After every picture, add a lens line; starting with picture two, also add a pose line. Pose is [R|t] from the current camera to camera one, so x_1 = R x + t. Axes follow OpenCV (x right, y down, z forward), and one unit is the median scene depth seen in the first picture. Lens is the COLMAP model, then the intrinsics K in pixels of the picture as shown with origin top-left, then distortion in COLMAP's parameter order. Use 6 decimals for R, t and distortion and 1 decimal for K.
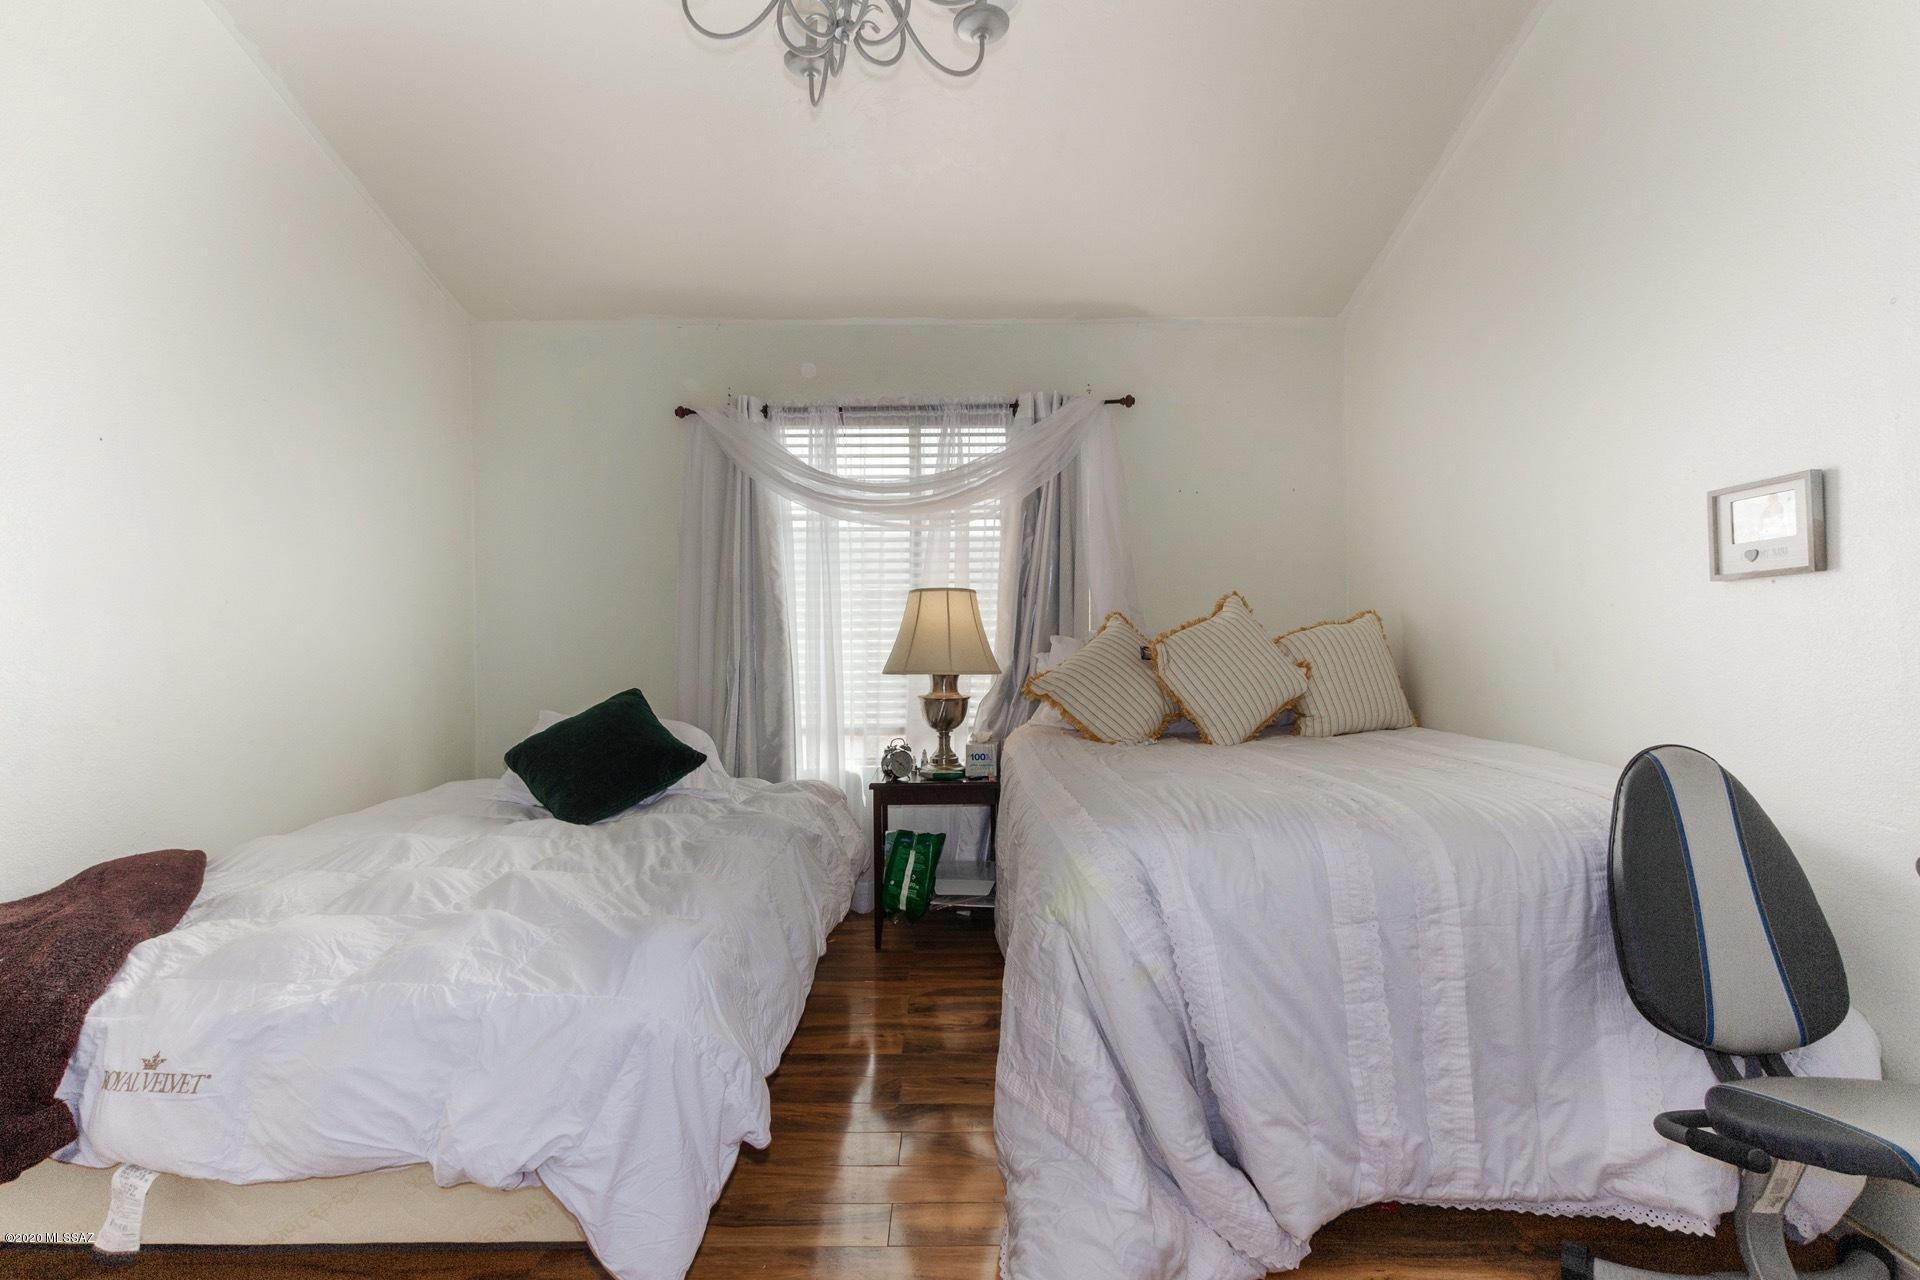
lens RADIAL K [[874.5, 0, 953.1], [0, 874.5, 639.2], [0, 0, 1]] dist [0.005568, -0.003420]
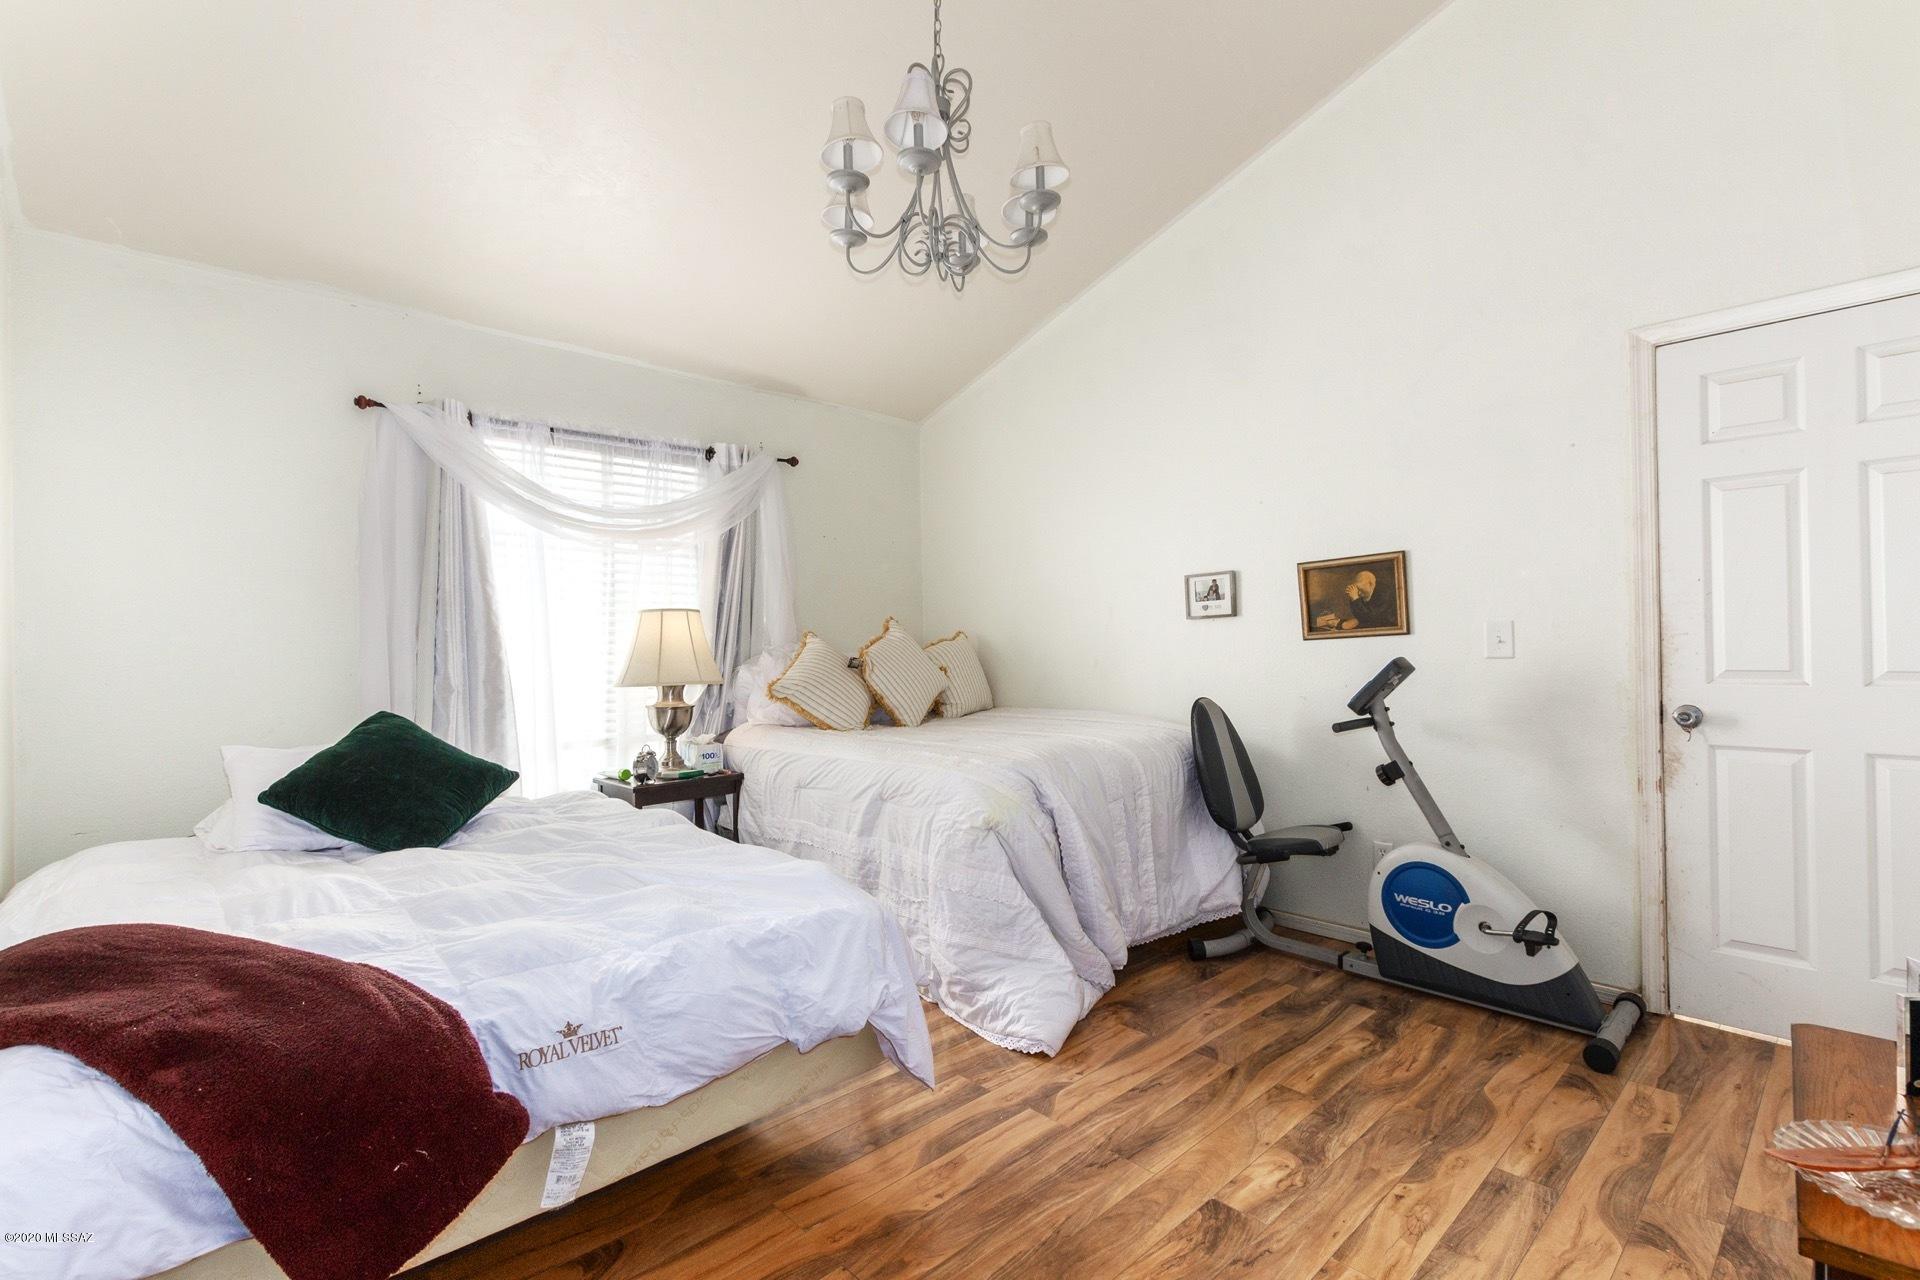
lens RADIAL K [[874.5, 0, 955.0], [0, 874.5, 639.8], [0, 0, 1]] dist [0.005568, -0.003420]
pose [[0.727022, 0.002262, 0.686611, -0.523356], [0.011877, 0.999804, -0.015869, 0.003737], [-0.686512, 0.019692, 0.726852, -0.061562]]
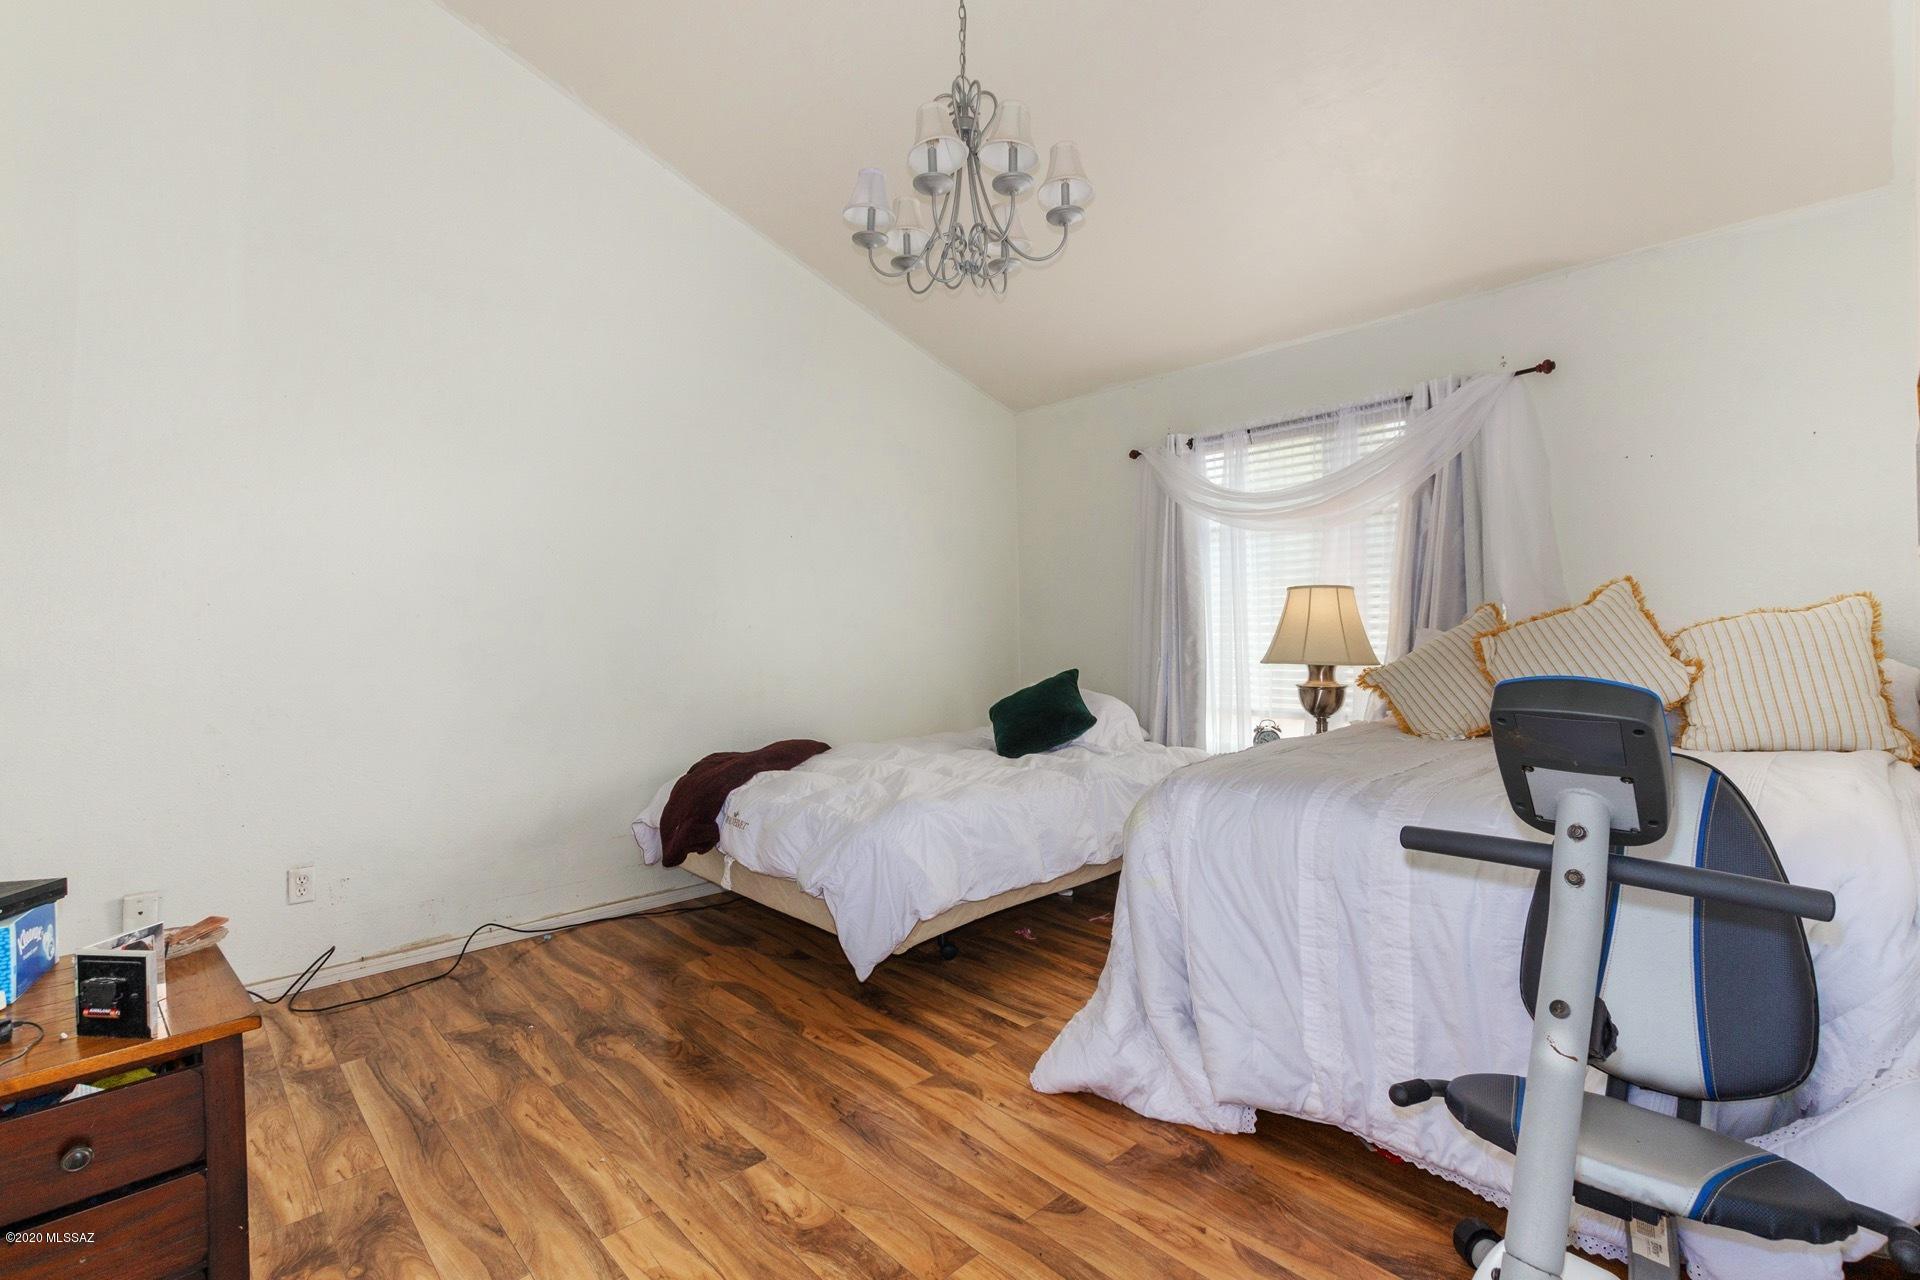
lens RADIAL K [[874.5, 0, 949.3], [0, 874.5, 638.4], [0, 0, 1]] dist [0.005568, -0.003420]
pose [[0.677225, 0.002502, -0.735771, 0.482596], [0.004953, 0.999956, 0.007960, -0.003328], [0.735759, -0.009035, 0.677183, -0.069375]]
